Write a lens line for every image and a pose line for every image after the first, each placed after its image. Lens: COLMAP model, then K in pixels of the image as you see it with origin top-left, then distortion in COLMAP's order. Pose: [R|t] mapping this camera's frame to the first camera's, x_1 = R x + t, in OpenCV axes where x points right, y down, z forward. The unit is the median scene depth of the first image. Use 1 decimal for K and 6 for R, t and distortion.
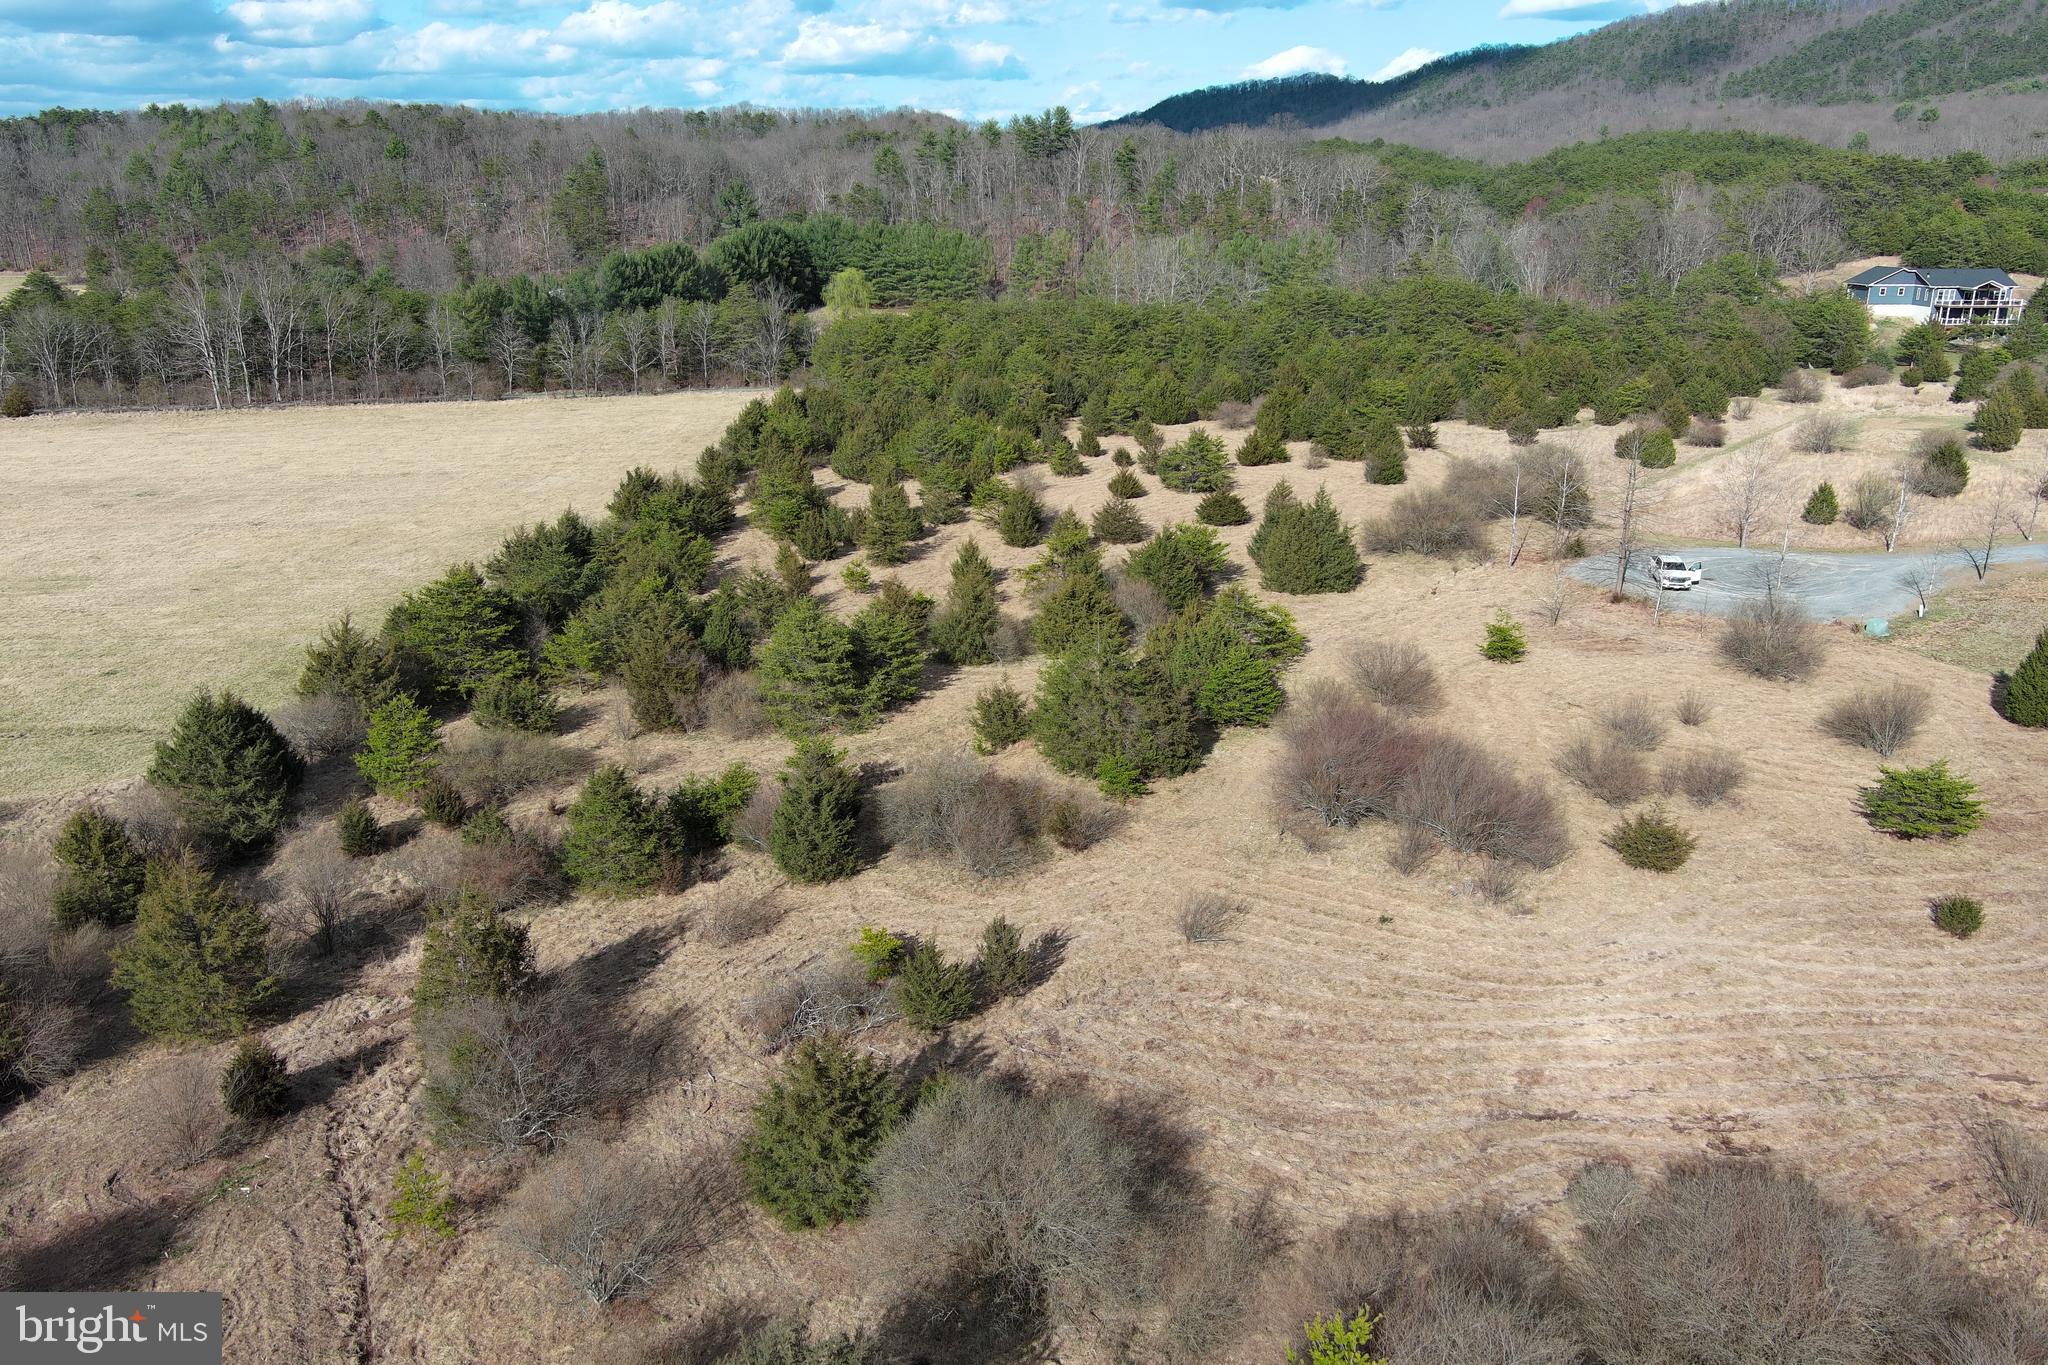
lens RADIAL K [[1578.7, 0, 1022.1], [0, 1578.7, 692.6], [0, 0, 1]] dist [0.042486, -0.062298]
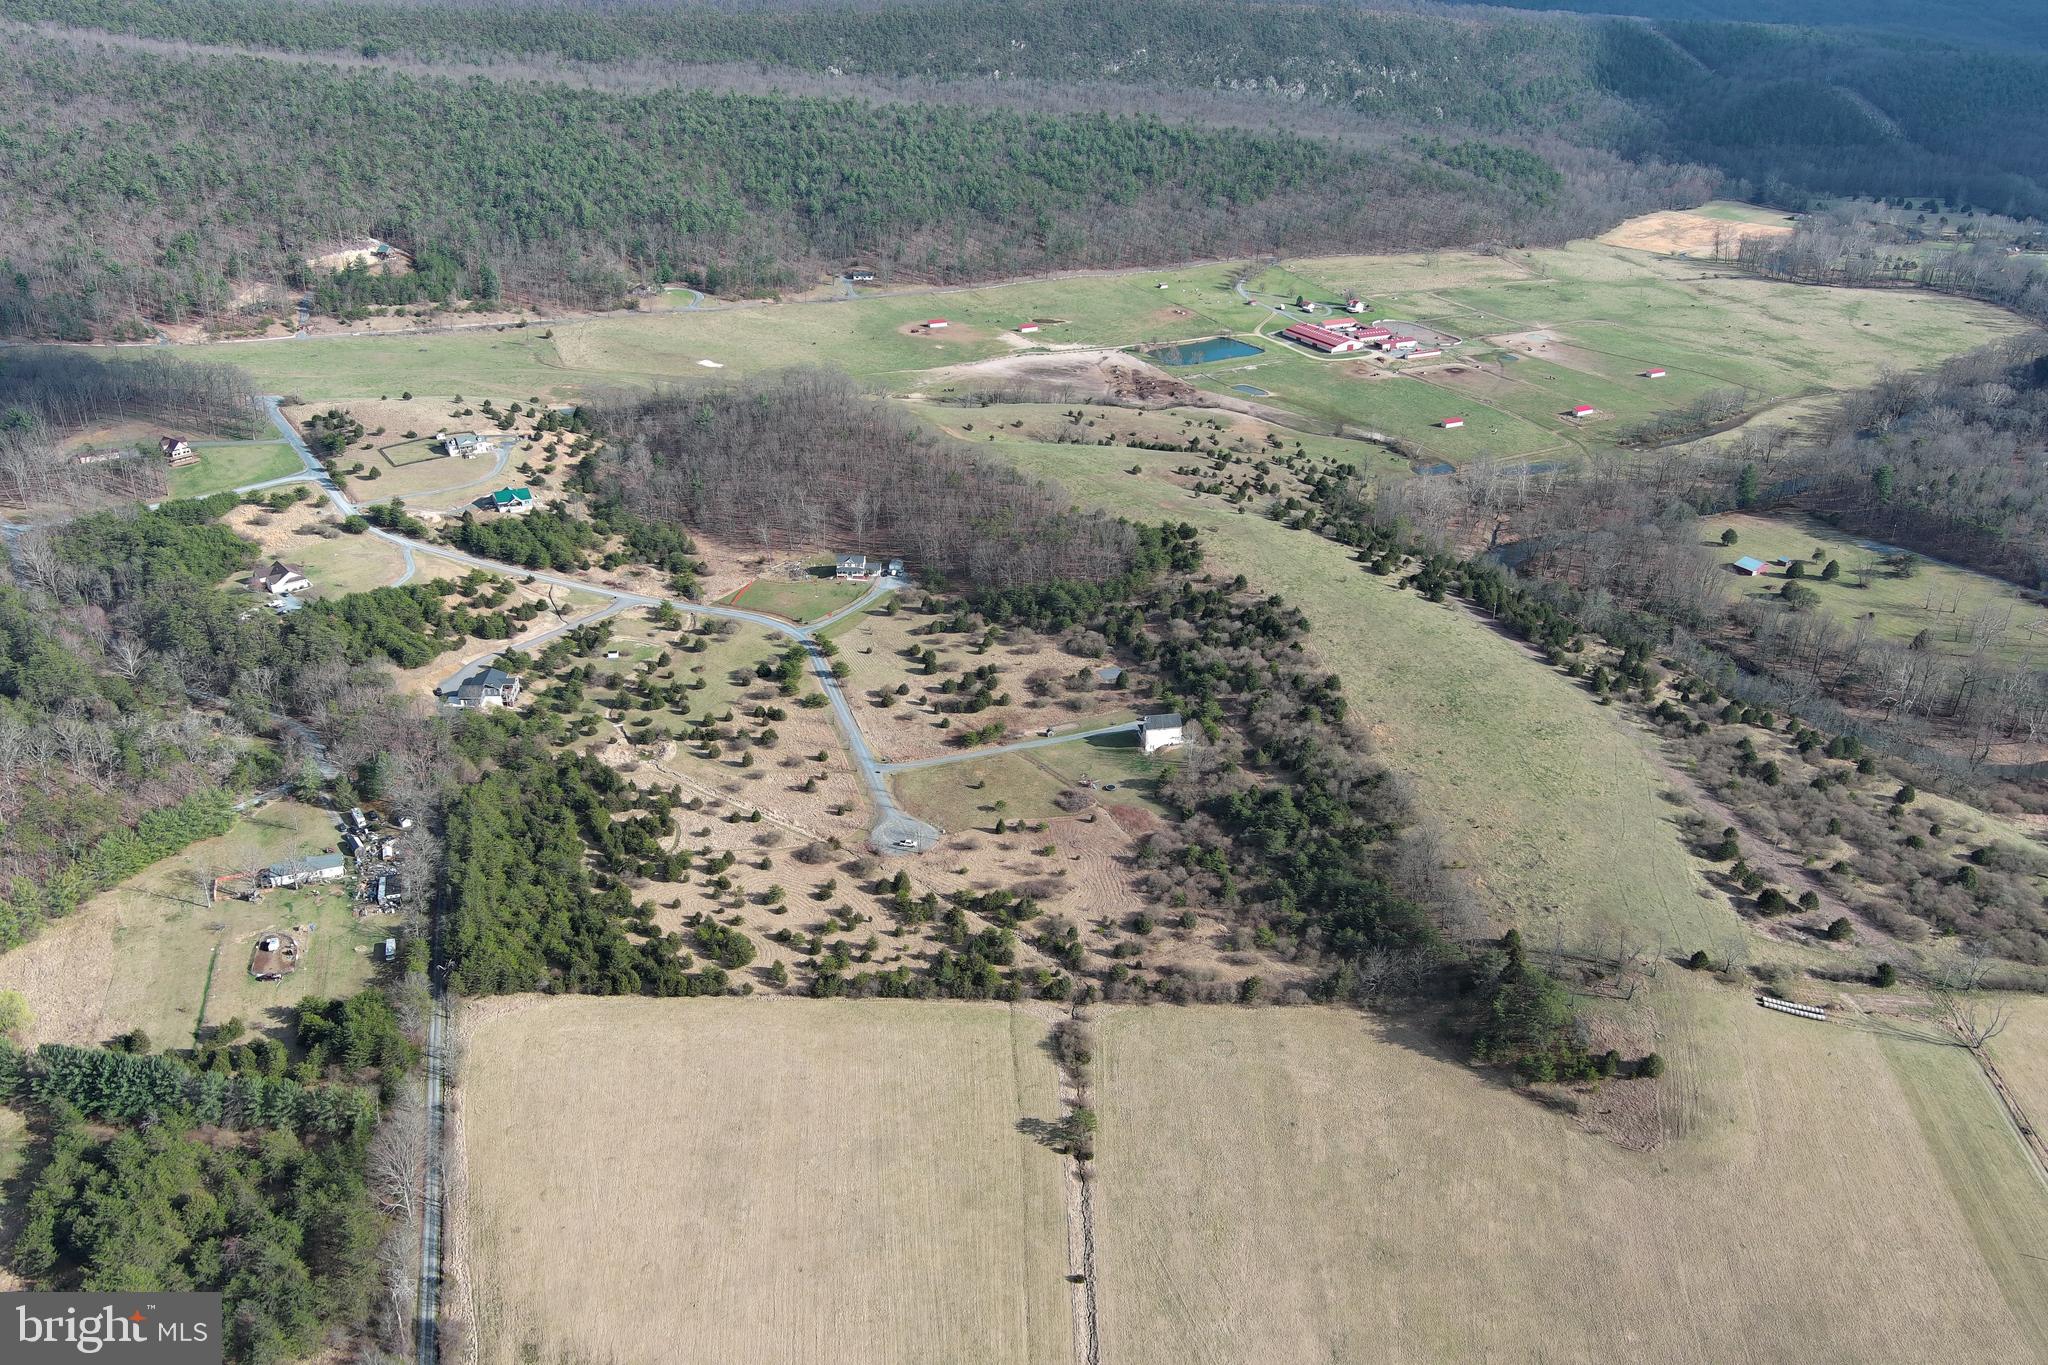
lens RADIAL K [[1578.7, 0, 1022.1], [0, 1578.7, 692.6], [0, 0, 1]] dist [0.042486, -0.062298]
pose [[-0.071695, -0.436618, 0.896786, -2.521556], [0.280633, 0.853948, 0.438197, -1.687058], [-0.957134, 0.283085, 0.061305, 0.192867]]
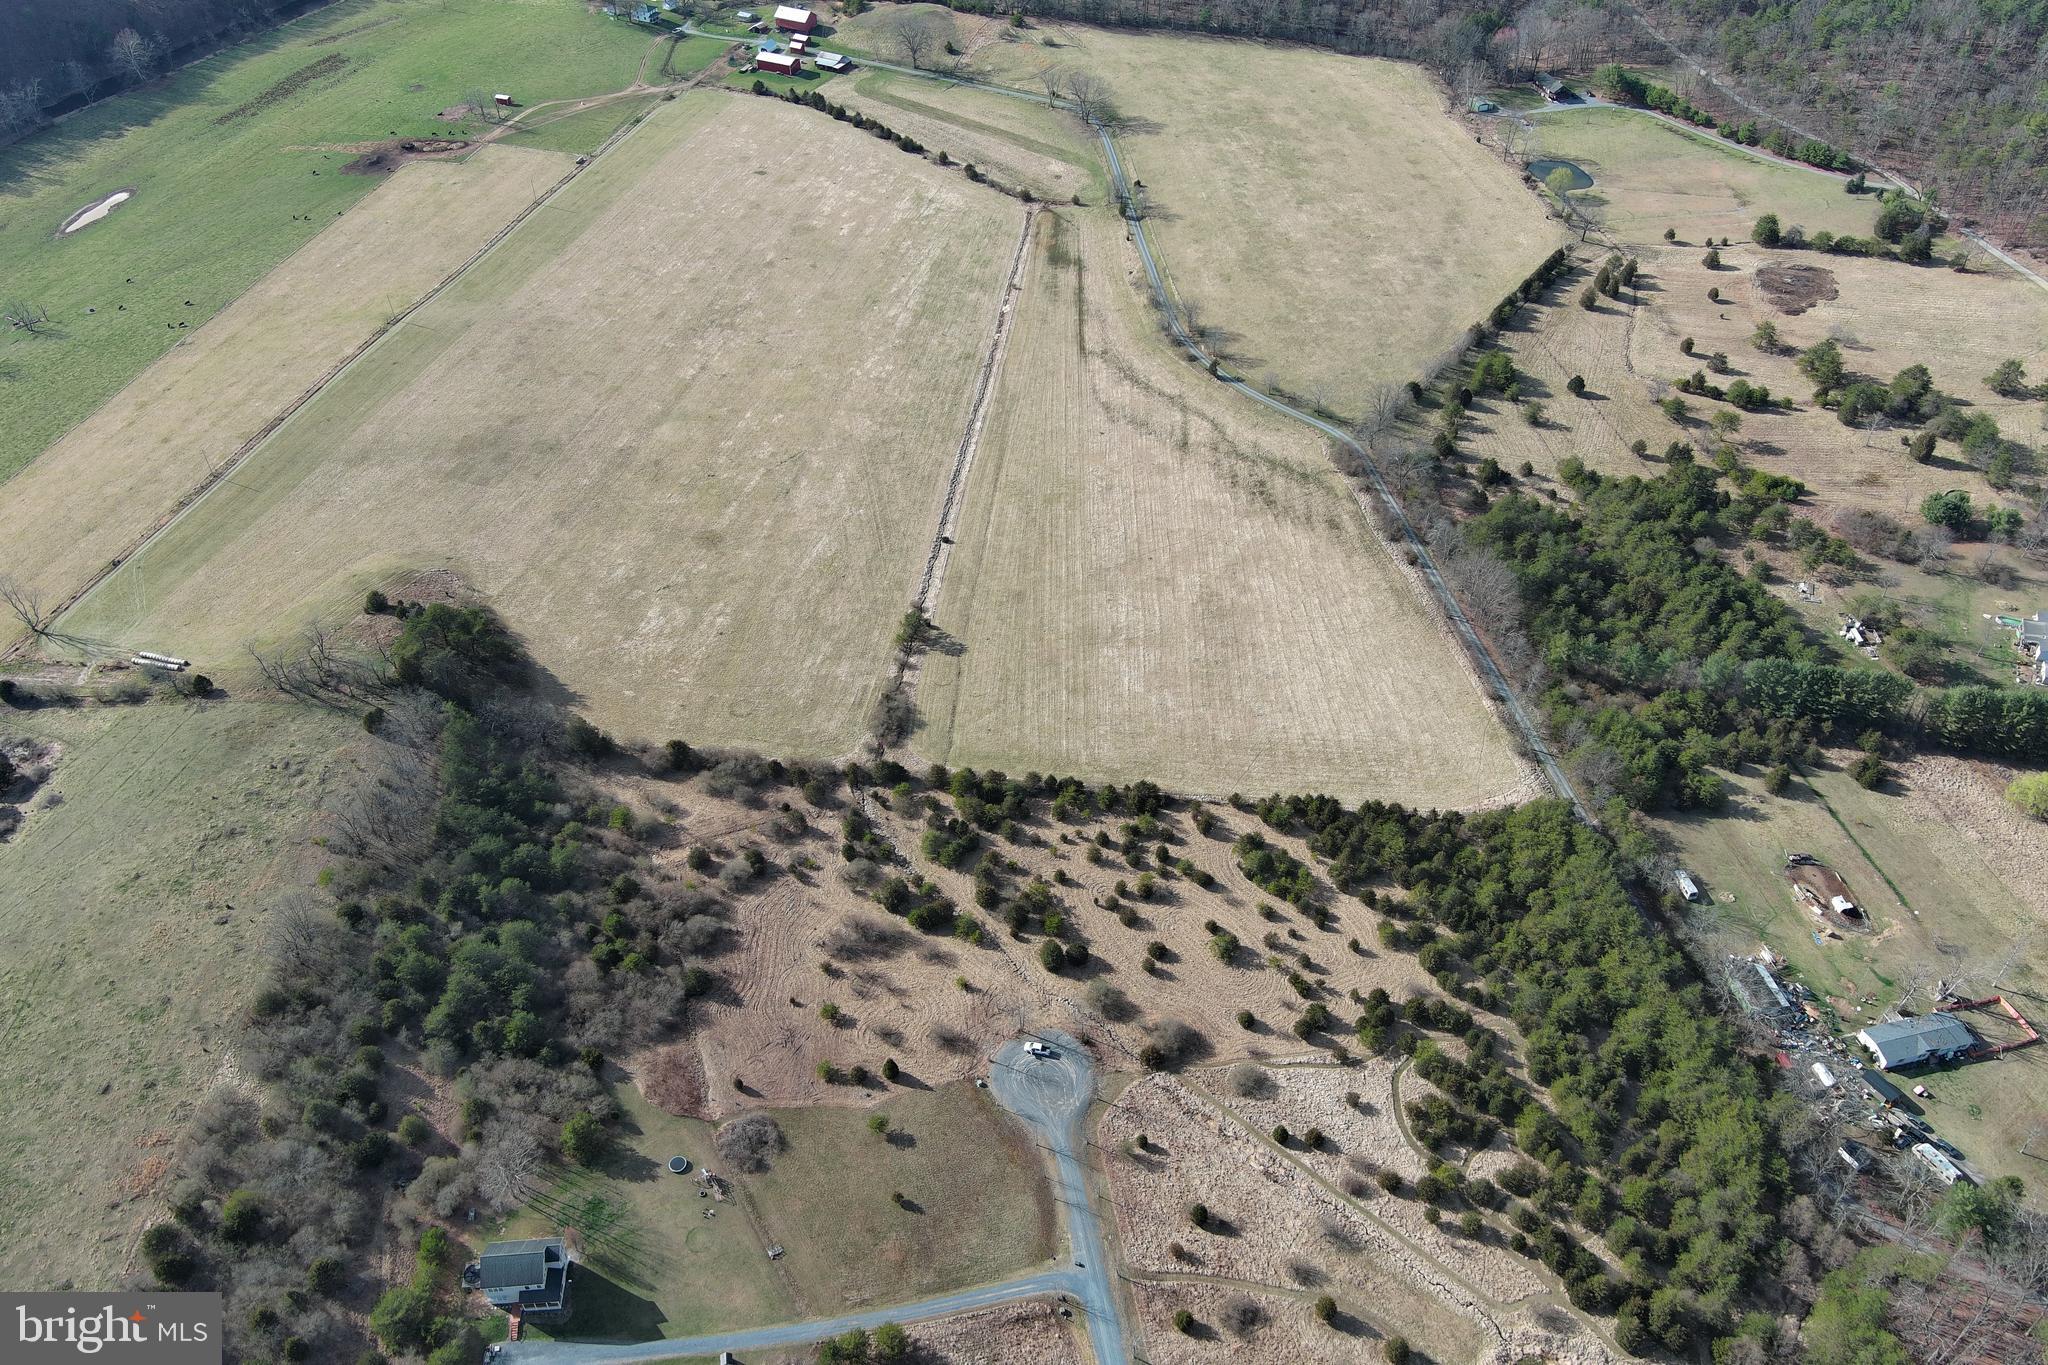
lens RADIAL K [[1578.7, 0, 1022.1], [0, 1578.7, 692.6], [0, 0, 1]] dist [0.042486, -0.062298]
pose [[-0.057377, 0.672849, -0.737552, 1.548432], [-0.289817, 0.695730, 0.657242, -1.796031], [0.955361, 0.251465, 0.155084, 0.233048]]
